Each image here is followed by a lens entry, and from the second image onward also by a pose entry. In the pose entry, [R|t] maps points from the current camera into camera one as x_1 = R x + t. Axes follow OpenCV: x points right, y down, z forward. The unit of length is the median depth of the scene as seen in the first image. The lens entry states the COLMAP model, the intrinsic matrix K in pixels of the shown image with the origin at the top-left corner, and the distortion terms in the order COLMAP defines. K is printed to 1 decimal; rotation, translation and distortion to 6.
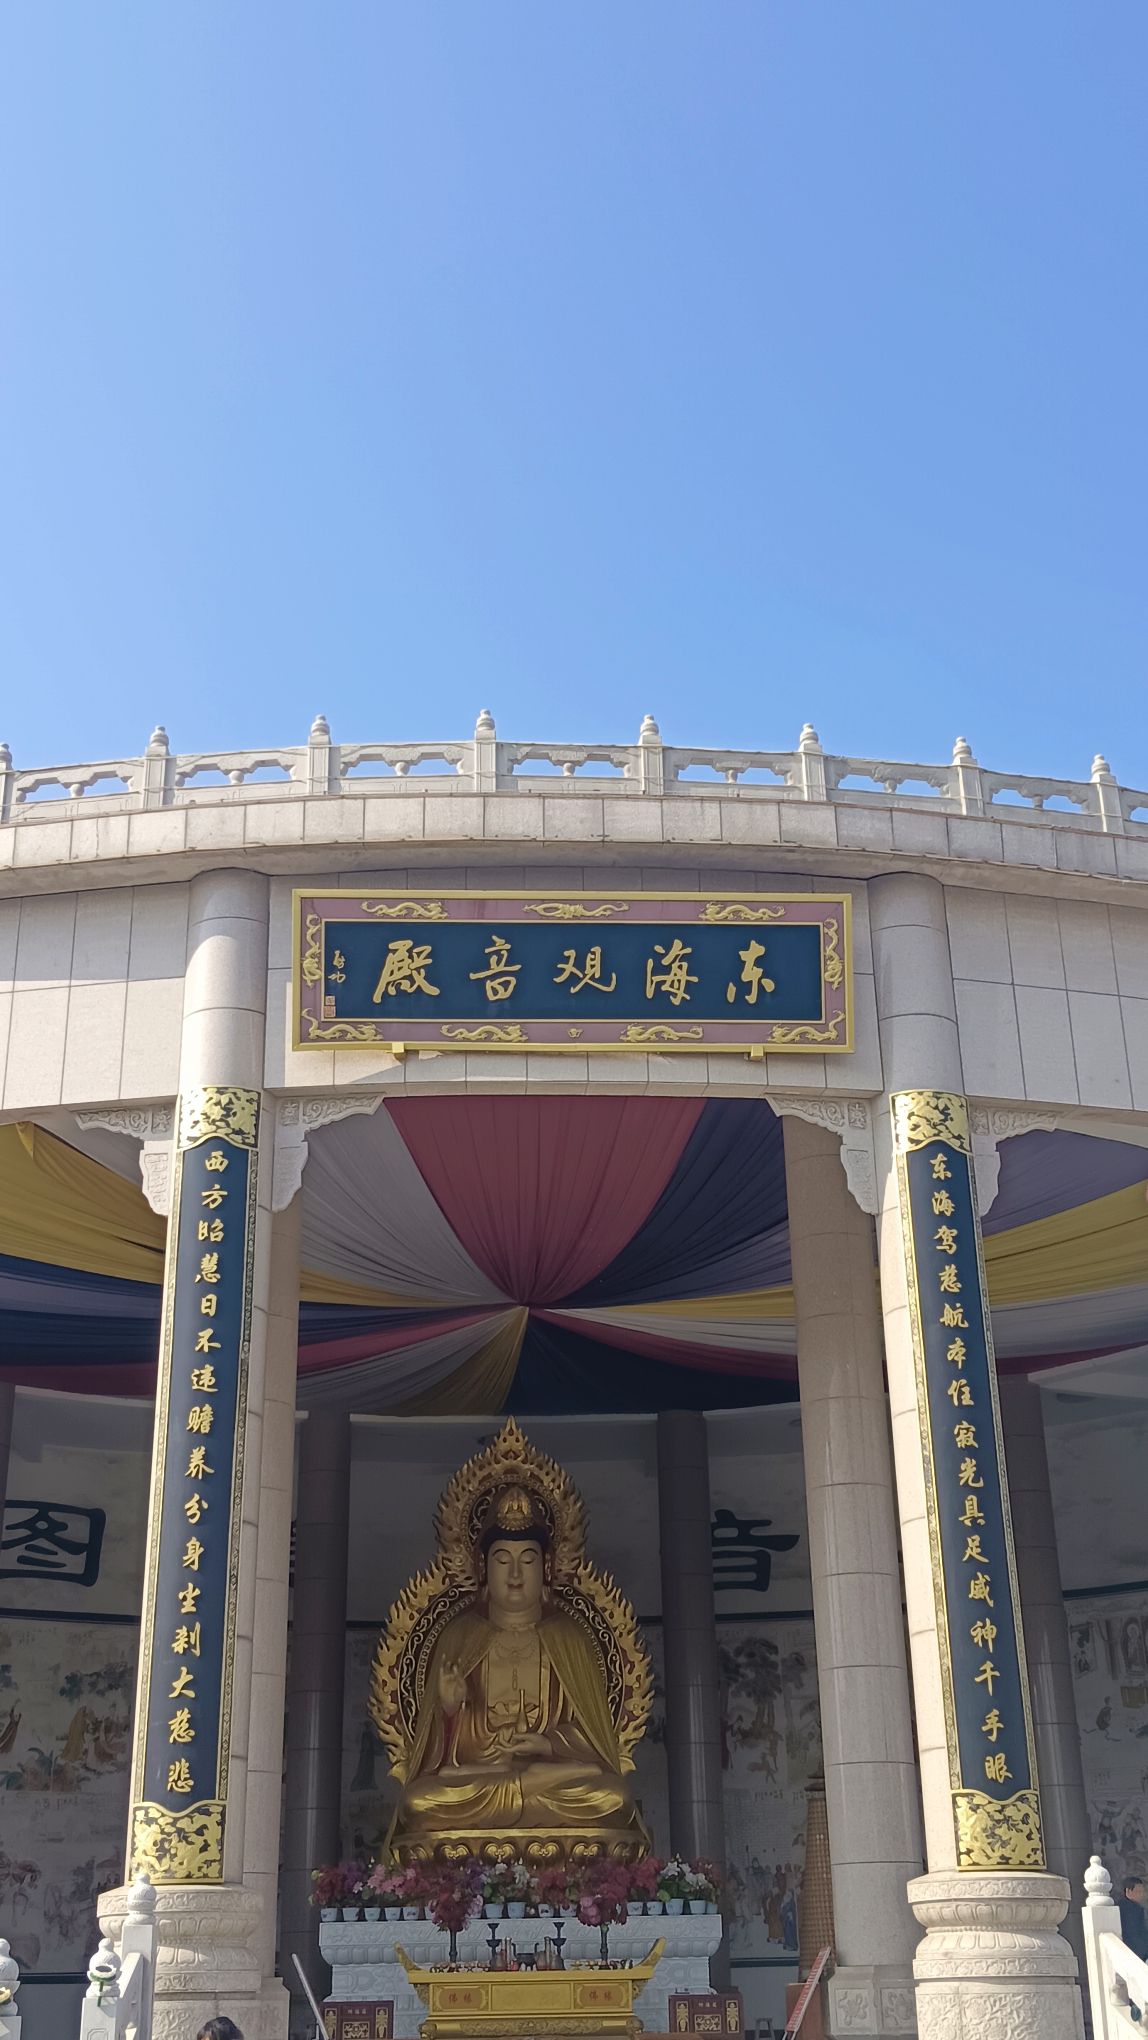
lens RADIAL K [[2223.2, 0, 581.6], [0, 2223.2, 1010.1], [0, 0, 1]] dist [0.128815, -0.249489]
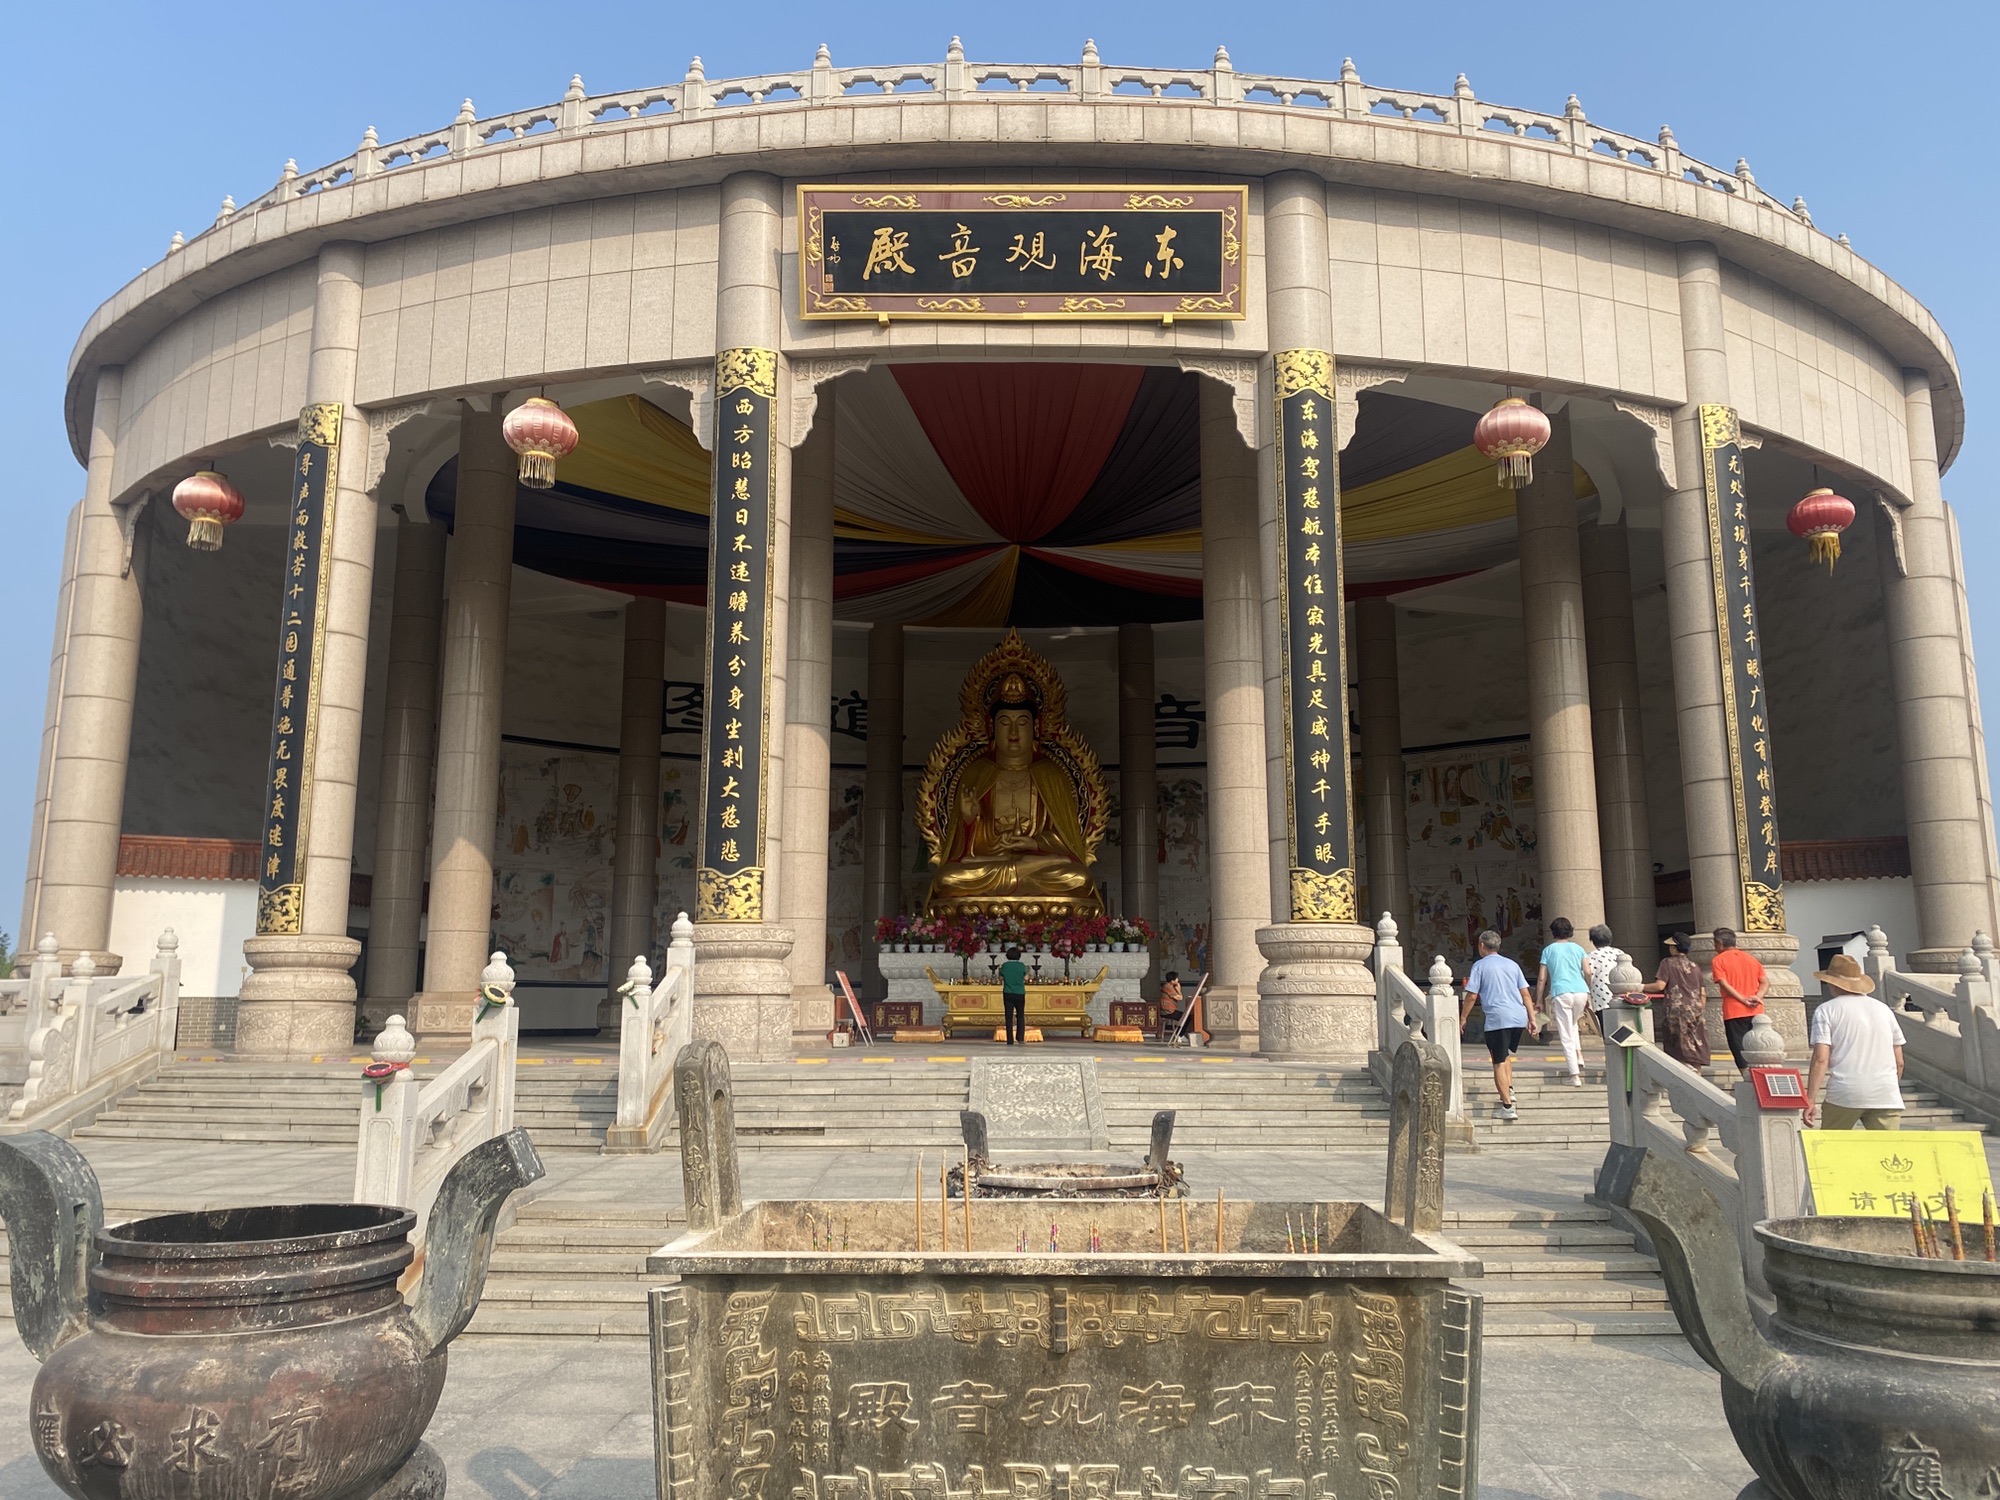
lens RADIAL K [[1508.1, 0, 1012.0], [0, 1508.1, 741.4], [0, 0, 1]] dist [0.164697, -0.423254]
pose [[0.998332, 0.008295, -0.057134, 0.040390], [0.005612, 0.970997, 0.239024, 0.042297], [0.057460, -0.238946, 0.969331, 0.096591]]
